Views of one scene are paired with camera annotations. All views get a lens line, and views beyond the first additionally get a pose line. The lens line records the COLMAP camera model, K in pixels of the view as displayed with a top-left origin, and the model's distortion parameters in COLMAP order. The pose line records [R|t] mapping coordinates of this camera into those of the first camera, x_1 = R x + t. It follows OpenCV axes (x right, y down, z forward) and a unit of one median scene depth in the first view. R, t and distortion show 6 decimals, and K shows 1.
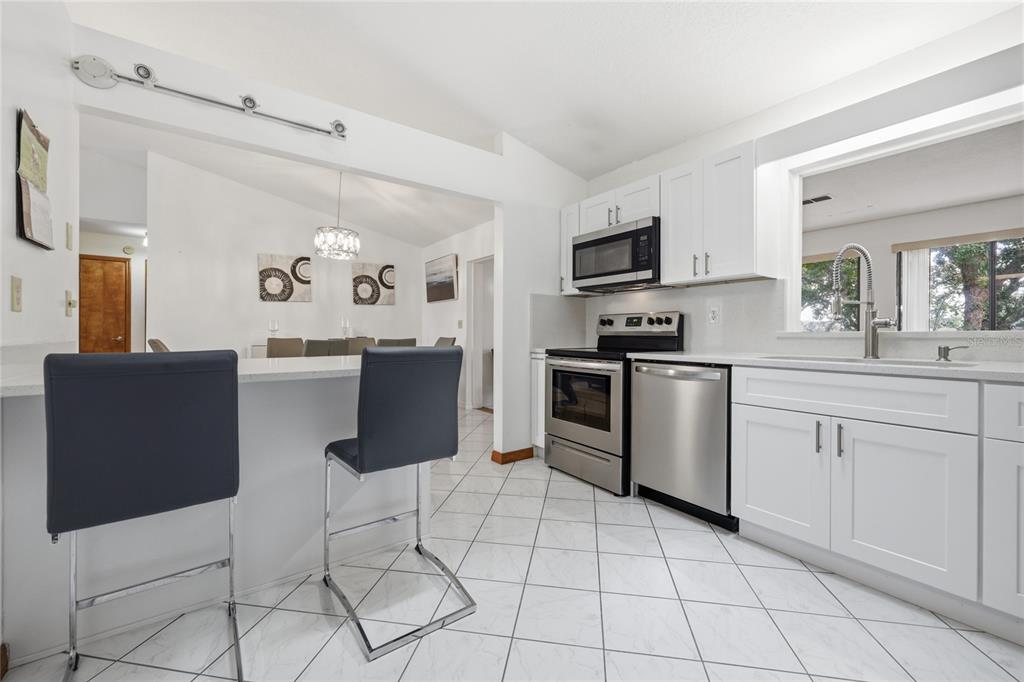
lens RADIAL K [[419.9, 0, 516.4], [0, 419.9, 335.8], [0, 0, 1]] dist [-0.001168, 0.002072]
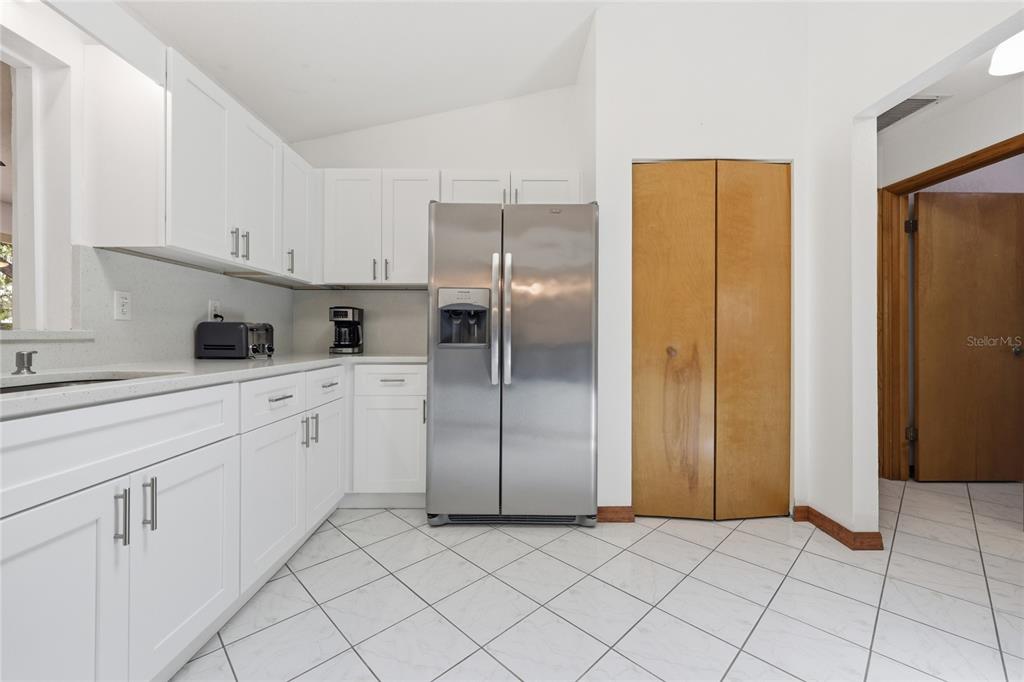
lens RADIAL K [[419.9, 0, 512.0], [0, 419.9, 334.2], [0, 0, 1]] dist [-0.001168, 0.002072]
pose [[-0.802557, -0.003563, 0.596565, -0.026529], [-0.003742, 0.999993, 0.000938, -0.005655], [-0.596564, -0.001479, -0.802564, 0.752547]]
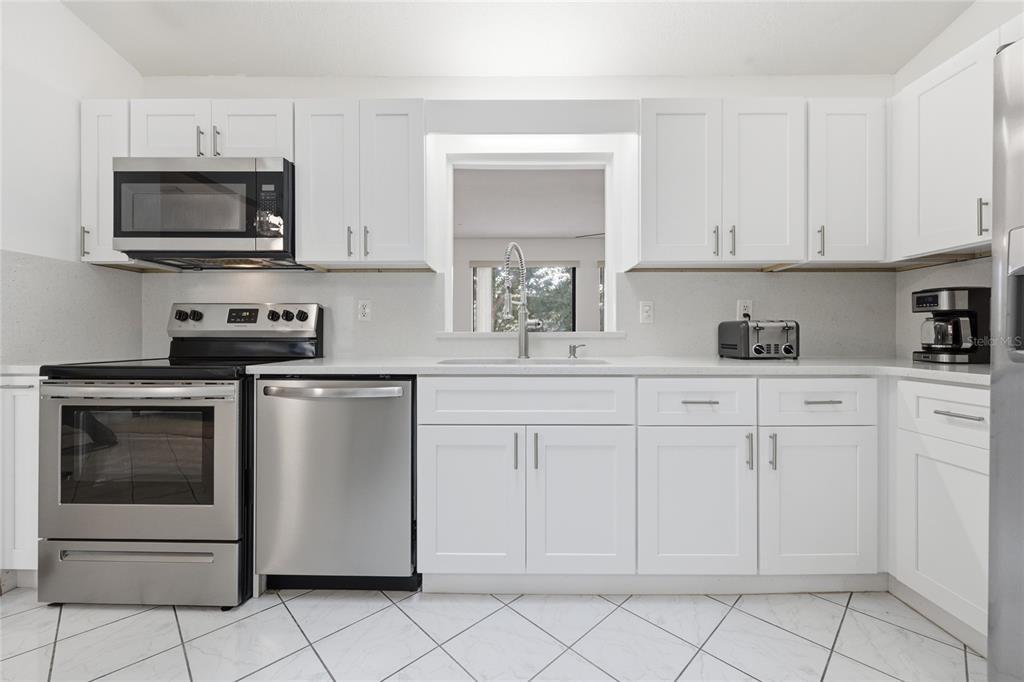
lens RADIAL K [[419.9, 0, 511.2], [0, 419.9, 335.4], [0, 0, 1]] dist [-0.001168, 0.002072]
pose [[0.593288, -0.002018, 0.804988, 0.001078], [0.005426, 0.999984, -0.001492, -0.000580], [-0.804972, 0.005253, 0.593289, 0.320300]]
